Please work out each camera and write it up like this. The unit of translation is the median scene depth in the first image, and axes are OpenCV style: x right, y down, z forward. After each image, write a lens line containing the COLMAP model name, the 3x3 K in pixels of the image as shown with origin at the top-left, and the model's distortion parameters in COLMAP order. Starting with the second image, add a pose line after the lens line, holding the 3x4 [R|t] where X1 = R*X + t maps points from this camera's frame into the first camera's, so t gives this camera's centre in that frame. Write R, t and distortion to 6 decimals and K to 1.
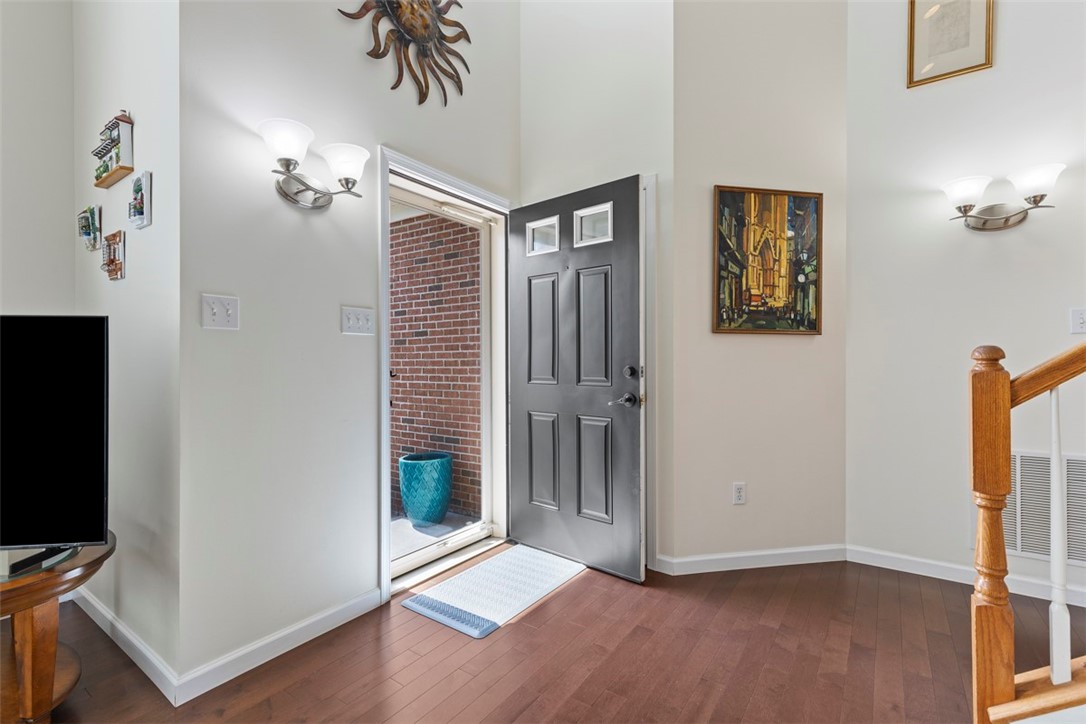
lens RADIAL K [[502.5, 0, 540.6], [0, 502.5, 357.4], [0, 0, 1]] dist [0.005521, 0.000611]
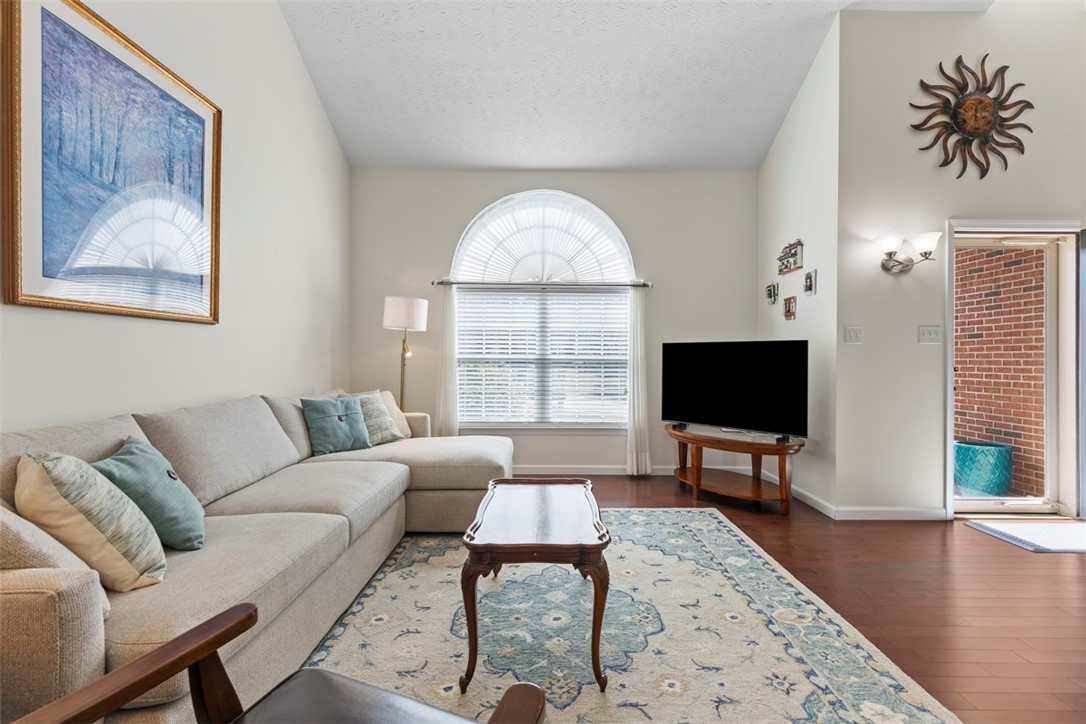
lens RADIAL K [[502.5, 0, 540.6], [0, 502.5, 357.4], [0, 0, 1]] dist [0.005521, 0.000611]
pose [[0.596613, 0.006327, -0.802504, 0.092250], [-0.001950, 0.999977, 0.006435, -0.005198], [0.802527, -0.002274, 0.596612, -0.474790]]
